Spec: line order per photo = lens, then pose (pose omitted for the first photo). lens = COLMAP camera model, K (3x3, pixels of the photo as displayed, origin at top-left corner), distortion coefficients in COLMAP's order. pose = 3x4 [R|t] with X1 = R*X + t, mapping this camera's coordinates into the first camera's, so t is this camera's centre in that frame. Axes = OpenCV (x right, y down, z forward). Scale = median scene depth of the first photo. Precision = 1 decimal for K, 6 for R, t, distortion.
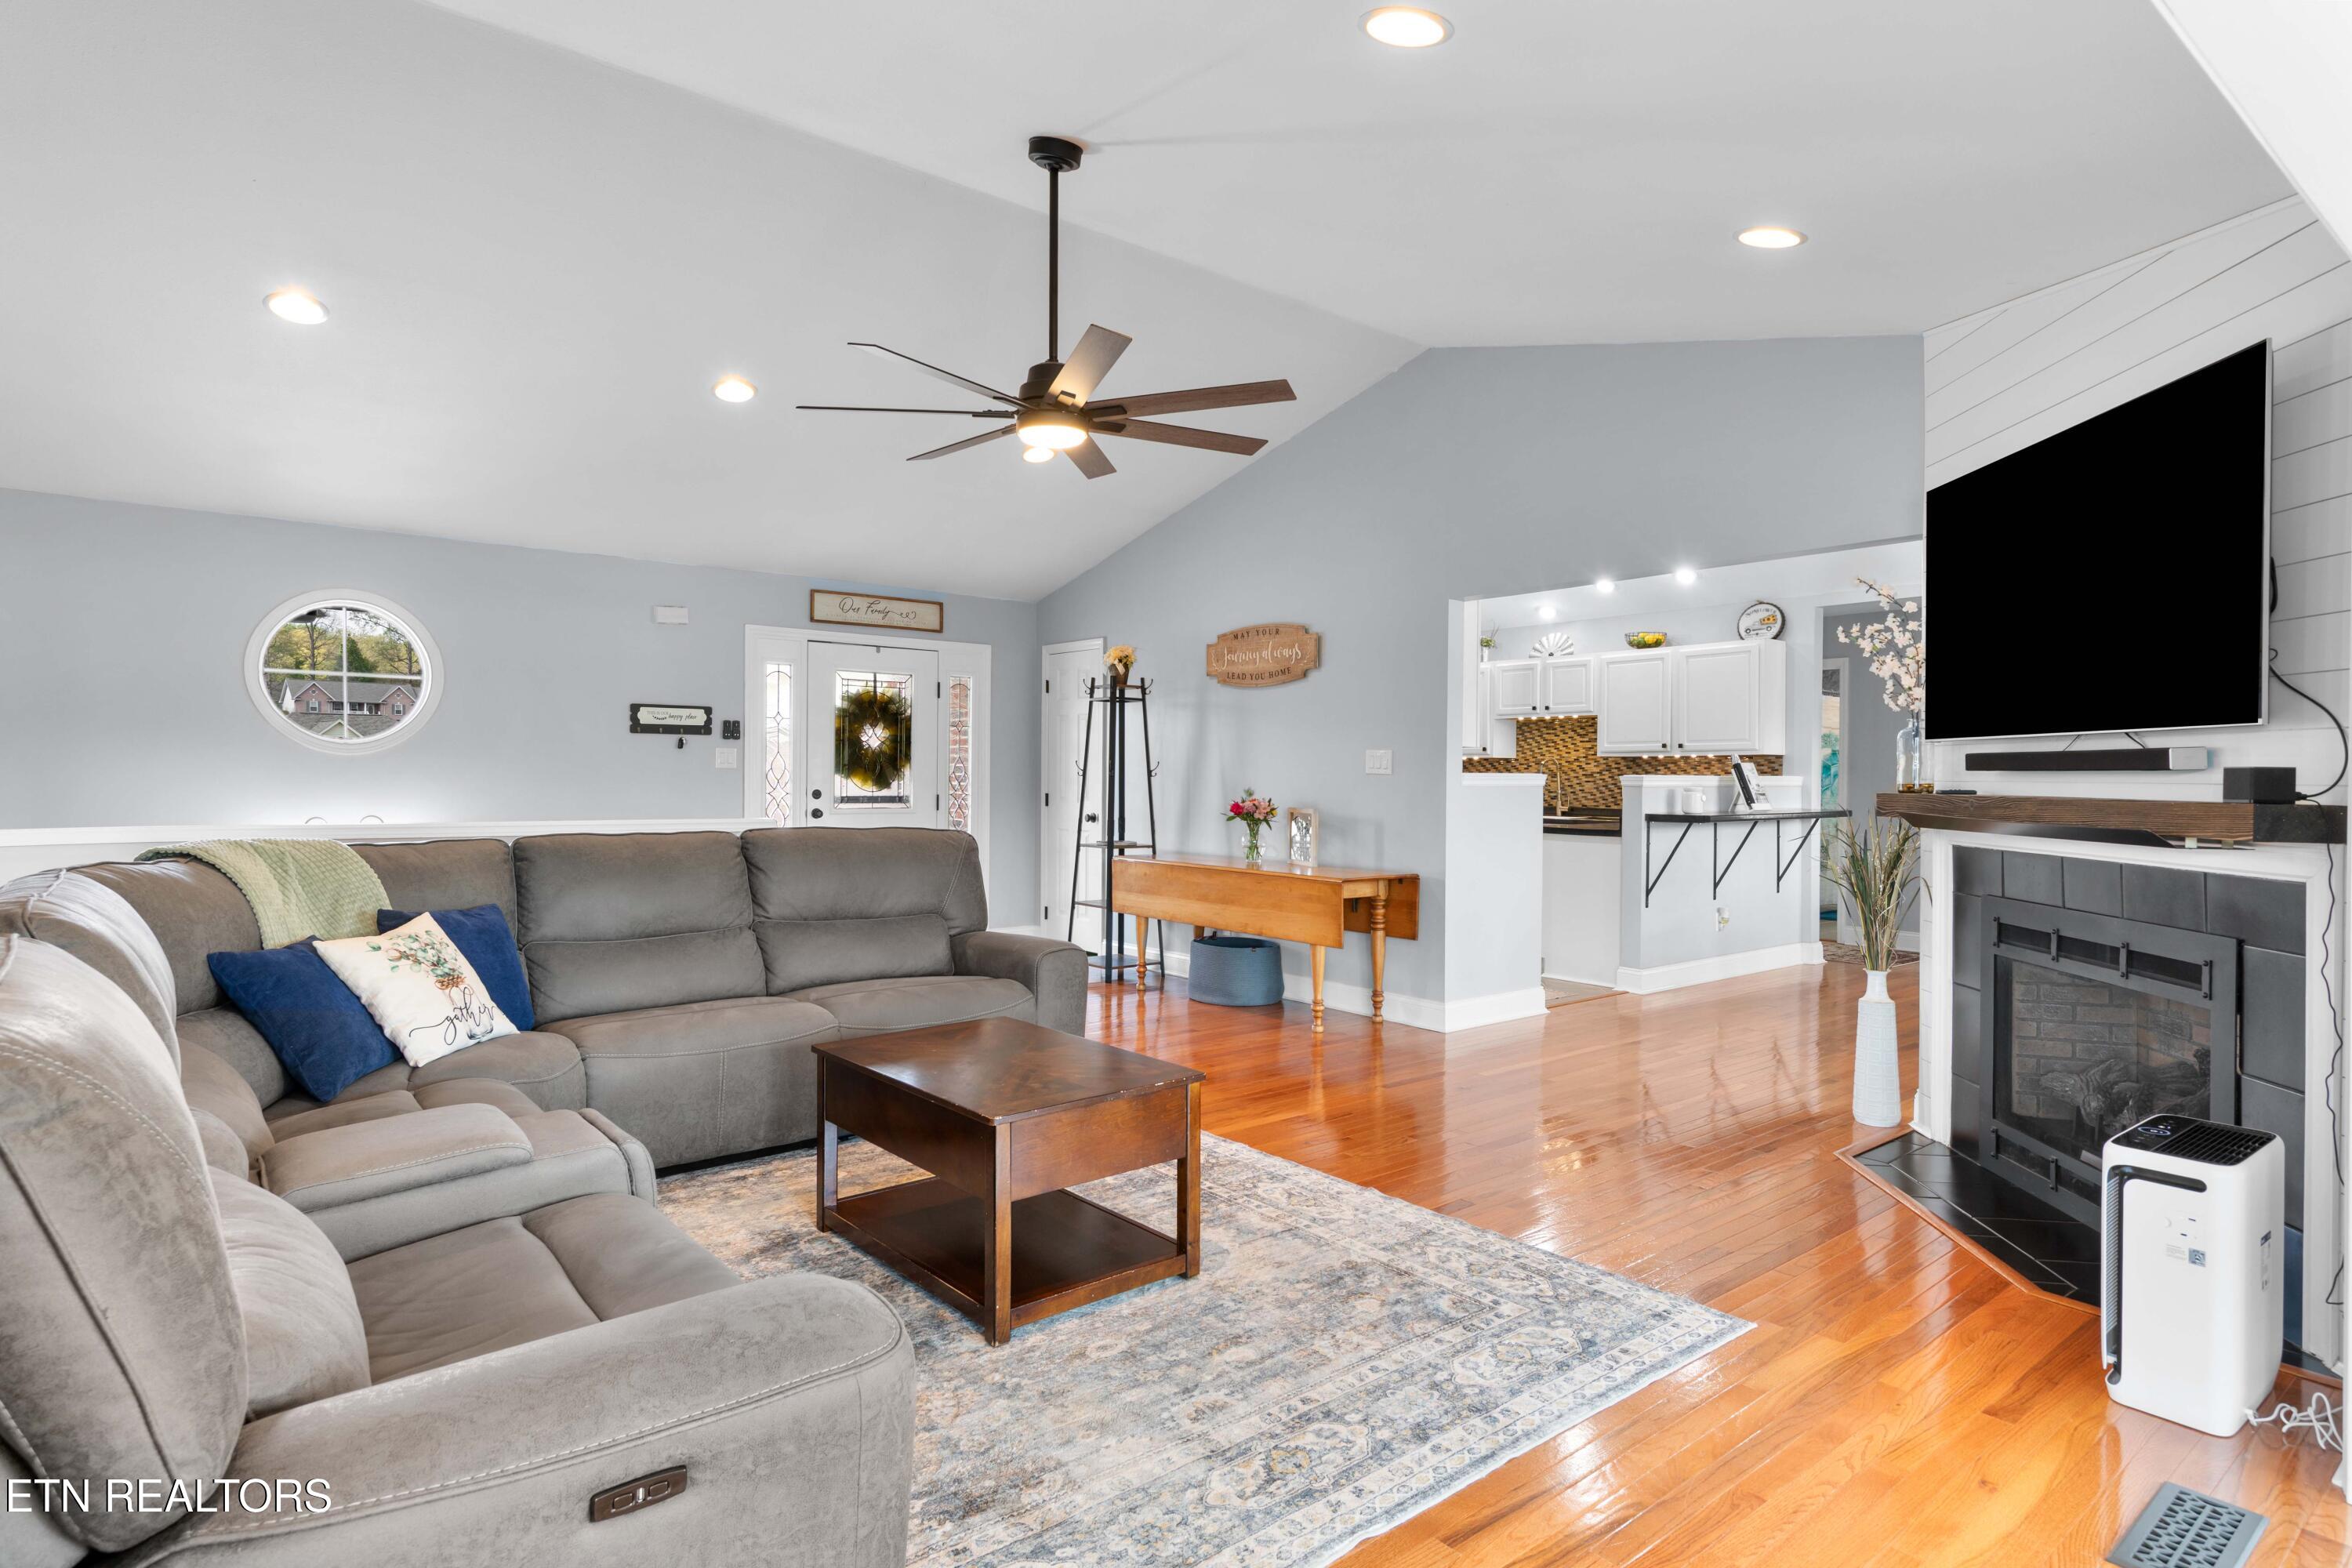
lens RADIAL K [[1243.7, 0, 1178.7], [0, 1243.7, 784.4], [0, 0, 1]] dist [0.001878, 0.000201]
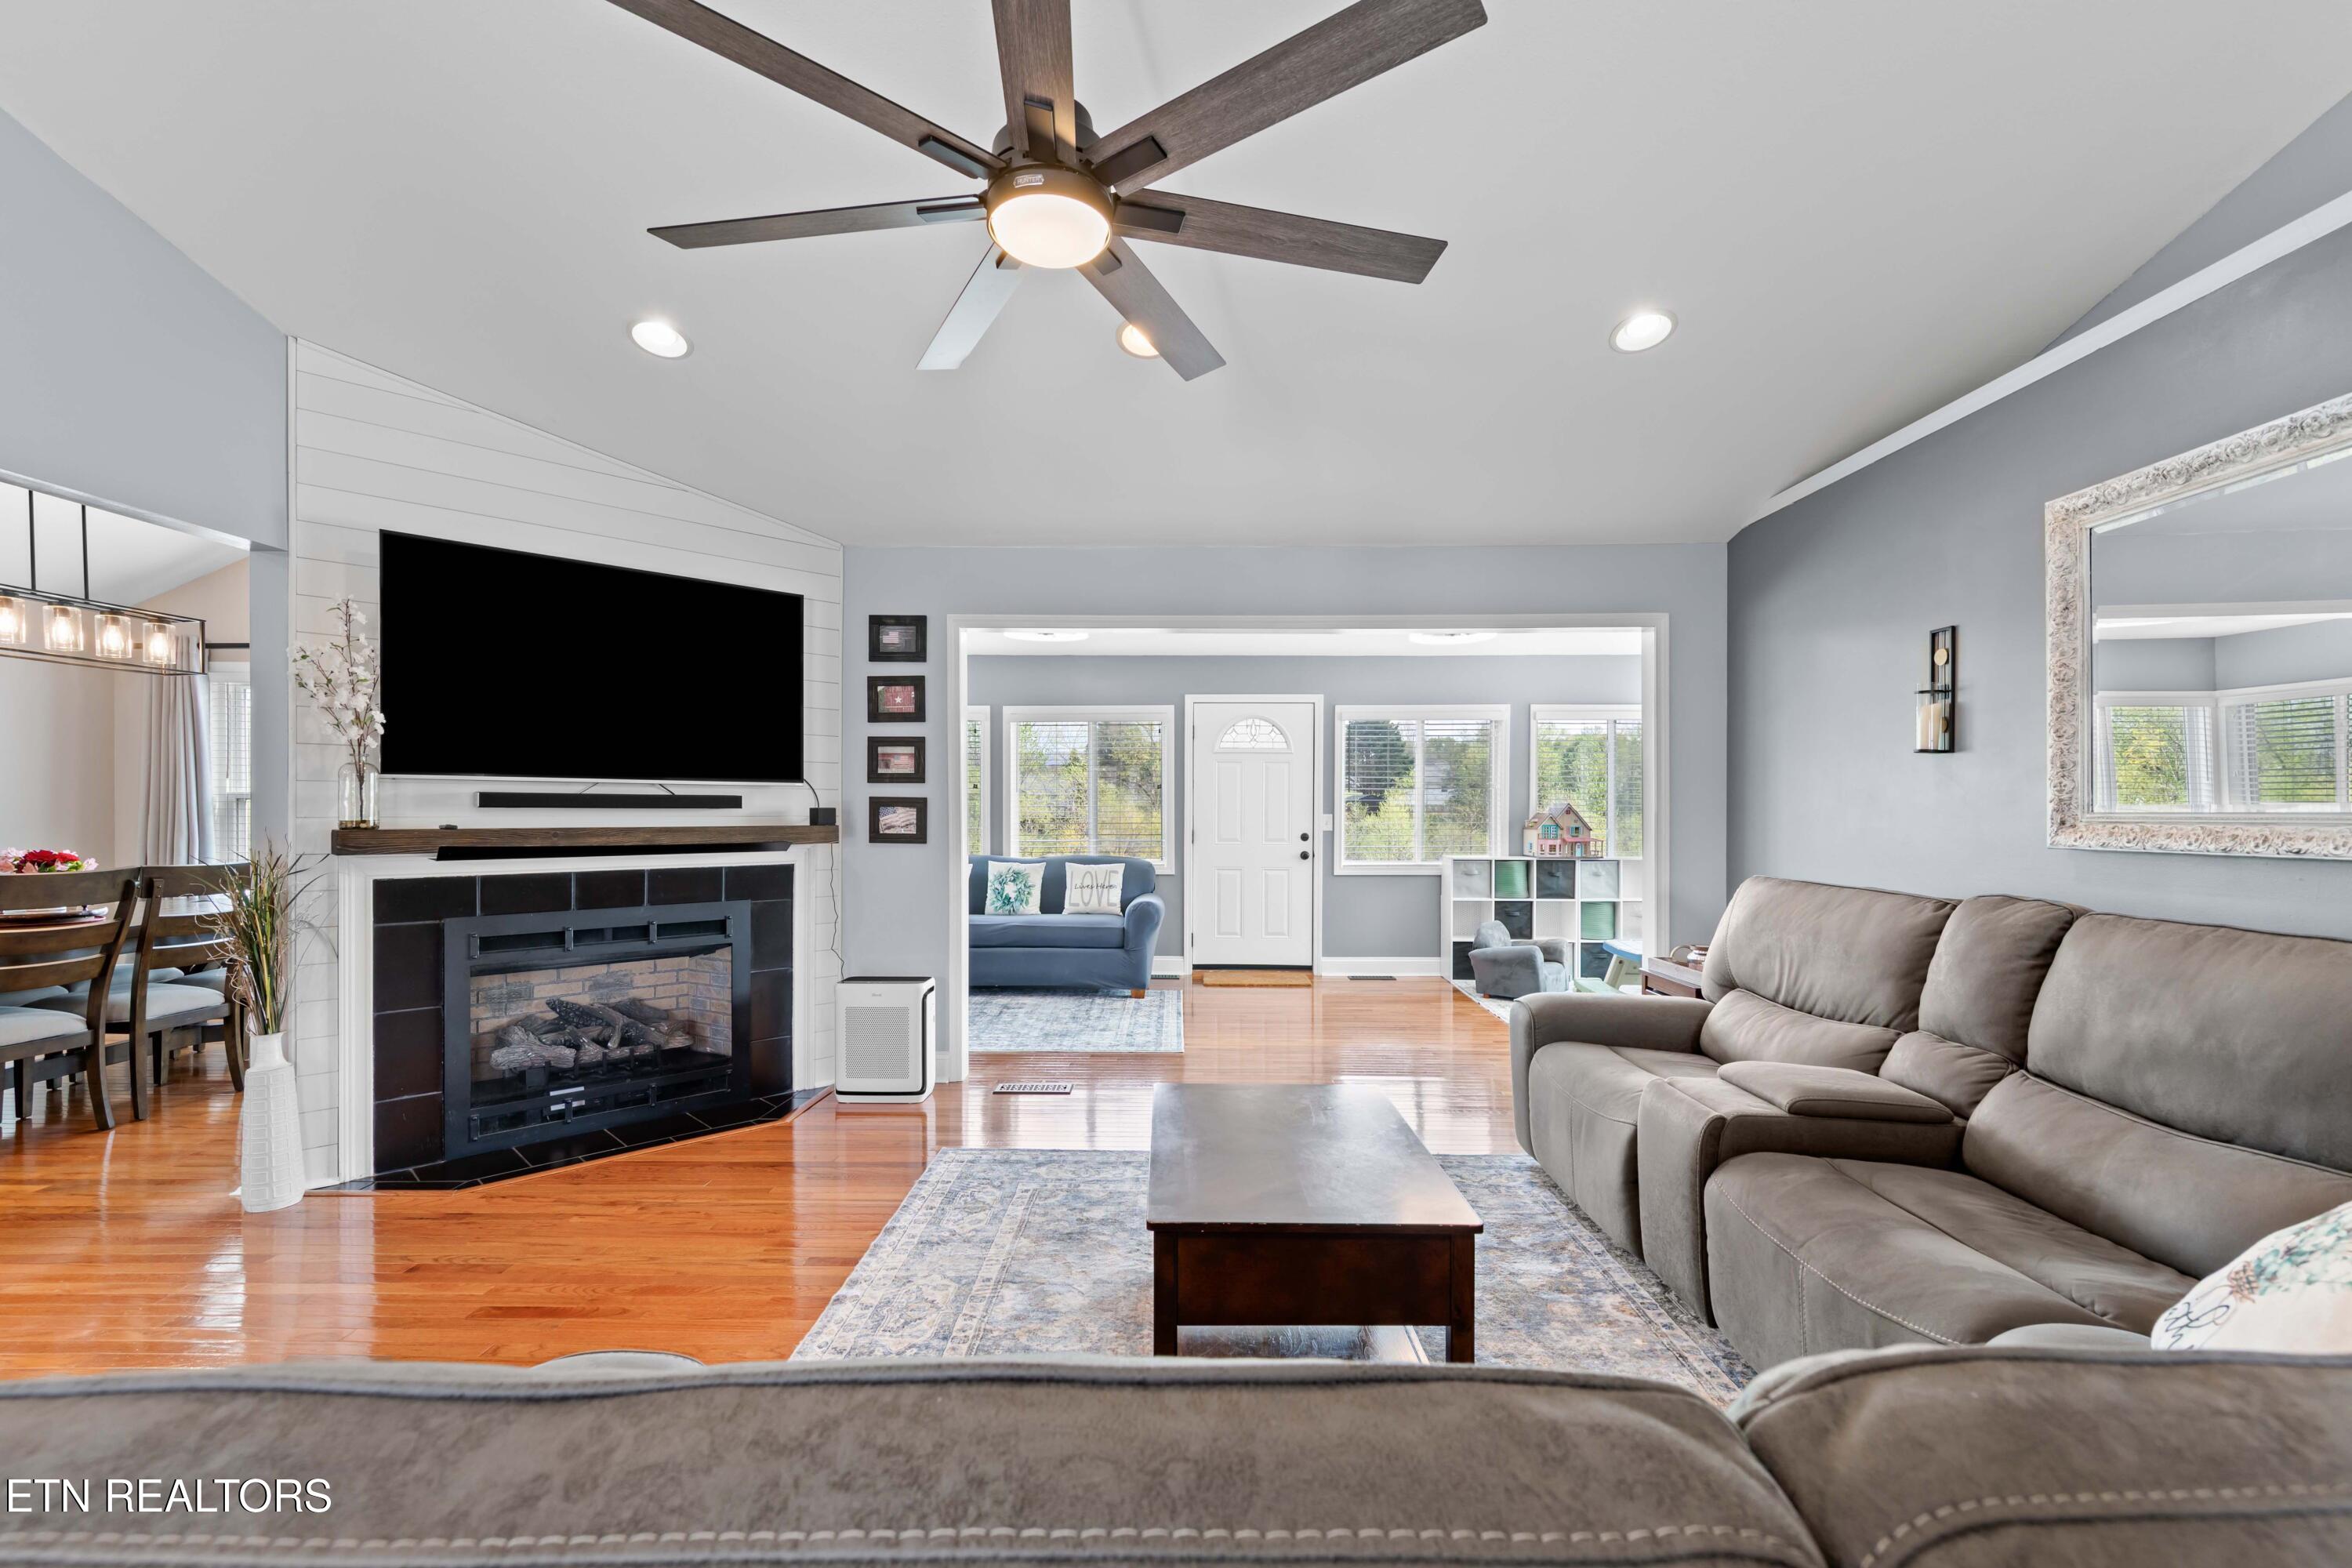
lens RADIAL K [[1001.7, 0, 1167.8], [0, 1001.7, 817.8], [0, 0, 1]] dist [0.004724, -0.000436]
pose [[-0.765815, -0.011213, 0.642964, -0.564224], [-0.000558, 0.999859, 0.016773, -0.022260], [-0.643061, 0.012486, -0.765713, 1.680825]]
